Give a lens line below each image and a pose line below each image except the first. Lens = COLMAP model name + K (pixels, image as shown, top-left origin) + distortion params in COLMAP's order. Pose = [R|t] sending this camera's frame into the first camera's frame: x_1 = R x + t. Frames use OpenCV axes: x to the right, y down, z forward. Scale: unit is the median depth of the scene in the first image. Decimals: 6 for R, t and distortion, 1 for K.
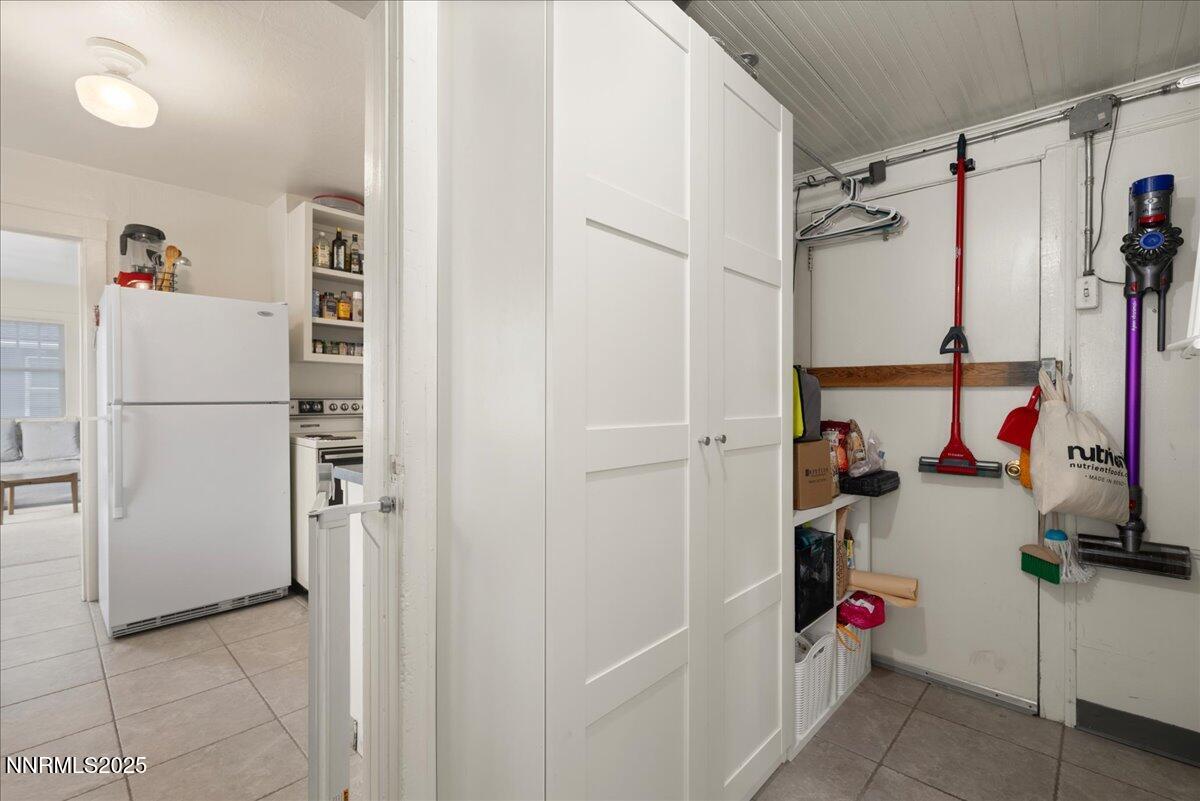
lens RADIAL K [[536.4, 0, 604.2], [0, 536.4, 405.4], [0, 0, 1]] dist [0.000551, 0.000310]
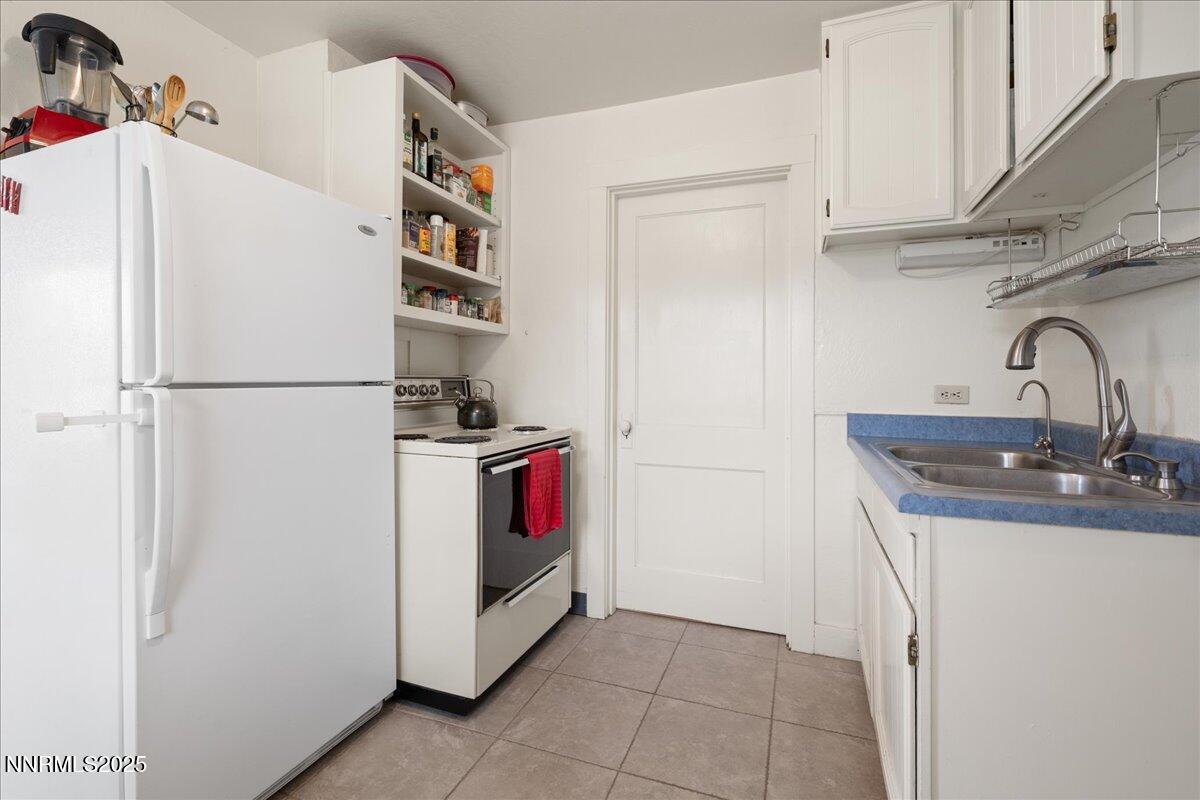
lens RADIAL K [[536.4, 0, 603.8], [0, 536.4, 380.2], [0, 0, 1]] dist [0.000551, 0.000310]
pose [[0.918574, 0.003926, 0.395229, -0.599254], [-0.000390, 0.999959, -0.009026, -0.002773], [-0.395249, 0.008137, 0.918538, 0.351542]]
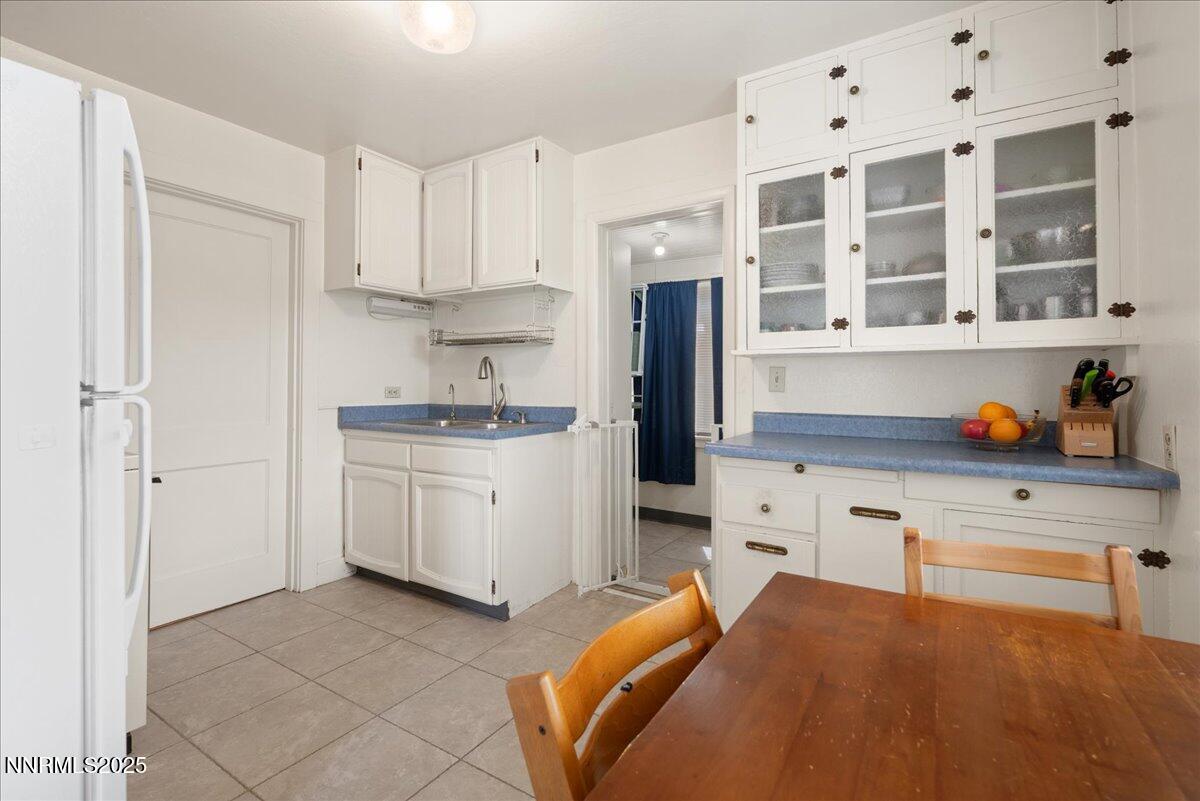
lens RADIAL K [[536.4, 0, 601.0], [0, 536.4, 379.9], [0, 0, 1]] dist [0.000551, 0.000310]
pose [[-0.190606, 0.006912, 0.981642, -1.106574], [0.010099, 0.999936, -0.005079, -0.006505], [-0.981615, 0.008945, -0.190663, 0.580640]]
